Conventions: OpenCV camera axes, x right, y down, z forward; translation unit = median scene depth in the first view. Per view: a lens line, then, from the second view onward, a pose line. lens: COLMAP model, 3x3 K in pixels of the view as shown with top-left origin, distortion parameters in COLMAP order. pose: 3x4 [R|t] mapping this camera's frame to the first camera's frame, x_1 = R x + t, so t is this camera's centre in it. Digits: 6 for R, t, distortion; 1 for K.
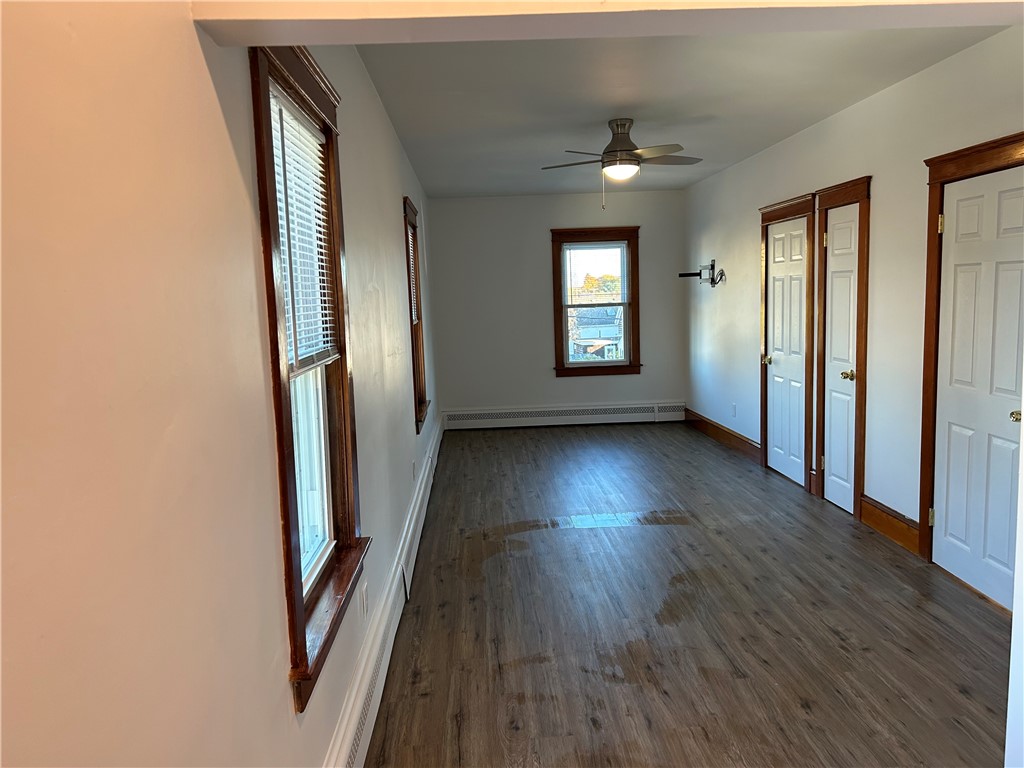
lens RADIAL K [[769.8, 0, 512.3], [0, 769.8, 383.9], [0, 0, 1]] dist [0.052696, -0.046022]
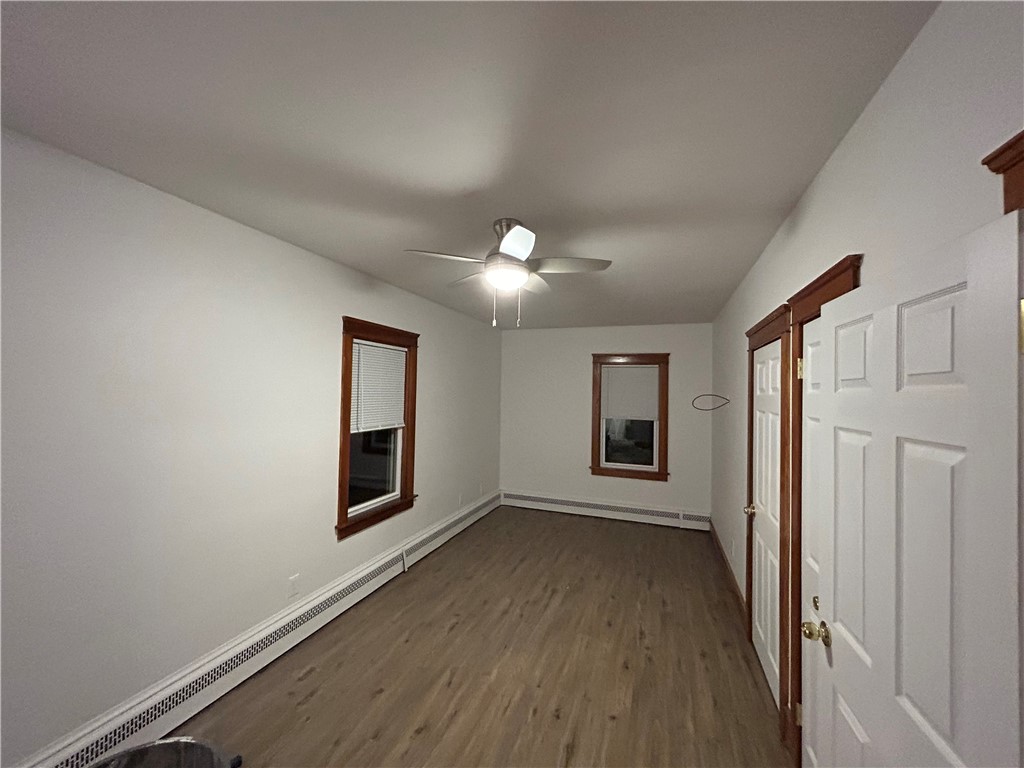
lens RADIAL K [[412.9, 0, 511.5], [0, 412.9, 383.4], [0, 0, 1]] dist [-0.000998, -0.000043]
pose [[0.921008, 0.048929, -0.386459, 0.350462], [-0.100660, 0.988279, -0.114768, -0.120911], [0.376314, 0.144603, 0.915138, 0.655174]]
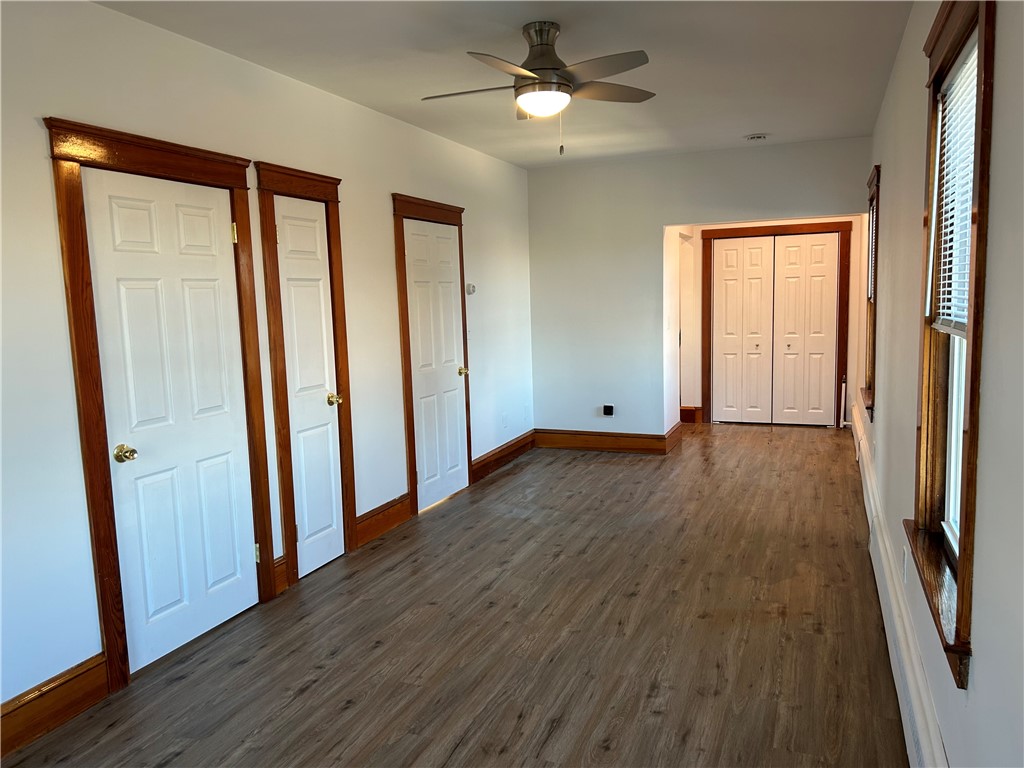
lens RADIAL K [[769.8, 0, 508.7], [0, 769.8, 384.4], [0, 0, 1]] dist [0.052696, -0.046022]
pose [[-0.905542, 0.015228, 0.423984, -0.120481], [0.113517, 0.971615, 0.207552, -0.197211], [-0.408788, 0.236076, -0.881567, 1.793164]]
